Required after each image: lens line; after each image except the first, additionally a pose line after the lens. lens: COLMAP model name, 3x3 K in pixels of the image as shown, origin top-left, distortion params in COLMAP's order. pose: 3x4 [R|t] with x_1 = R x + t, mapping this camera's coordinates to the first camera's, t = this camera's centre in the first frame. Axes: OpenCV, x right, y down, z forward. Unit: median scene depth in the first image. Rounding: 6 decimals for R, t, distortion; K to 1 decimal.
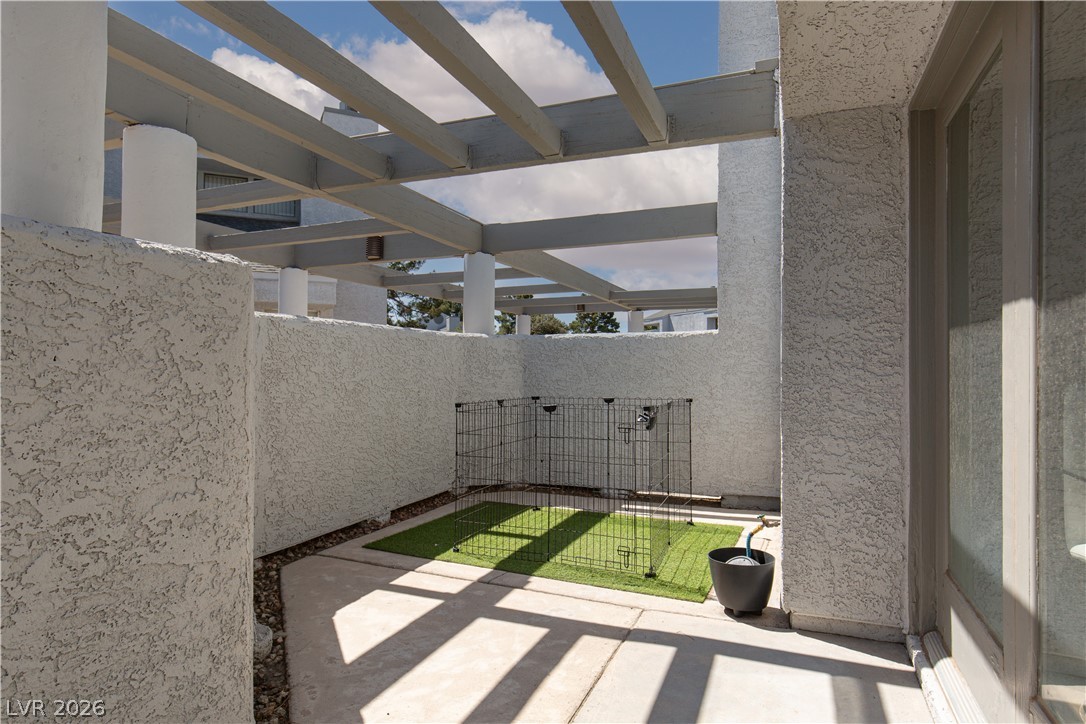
lens RADIAL K [[592.5, 0, 546.0], [0, 592.5, 364.5], [0, 0, 1]] dist [0.019907, -0.003658]
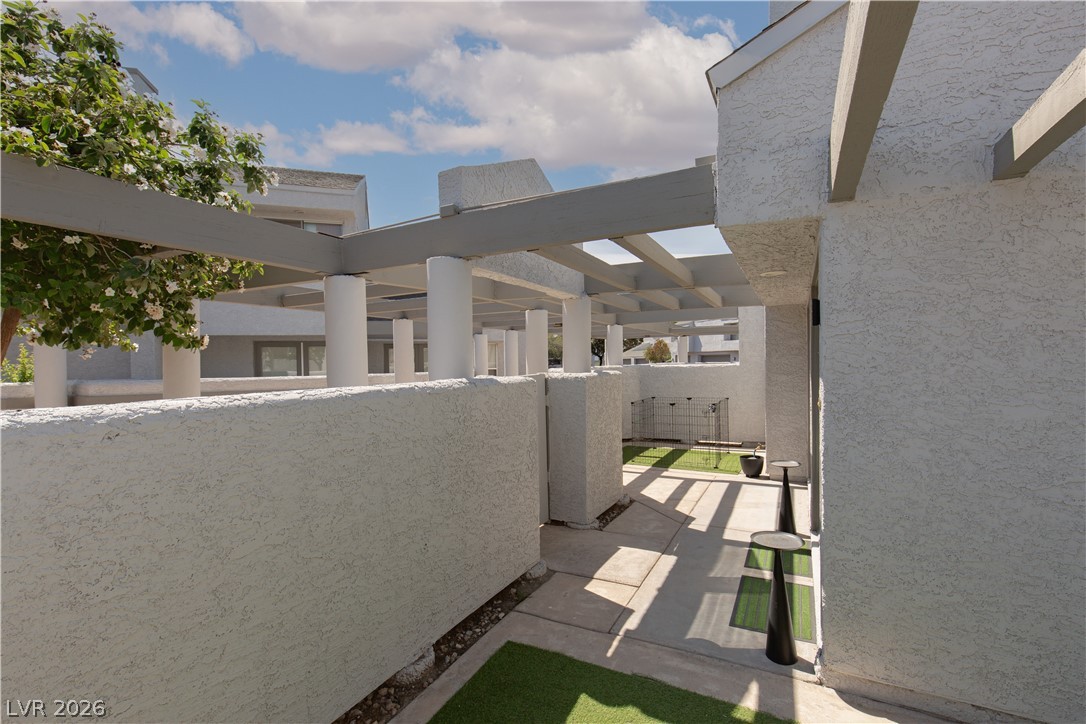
lens RADIAL K [[492.4, 0, 540.9], [0, 492.4, 363.9], [0, 0, 1]] dist [0.010185, -0.001510]
pose [[0.996160, -0.015559, -0.086159, -0.420339], [0.017285, 0.999664, 0.019320, -0.166799], [0.085829, -0.020735, 0.996094, -1.291021]]
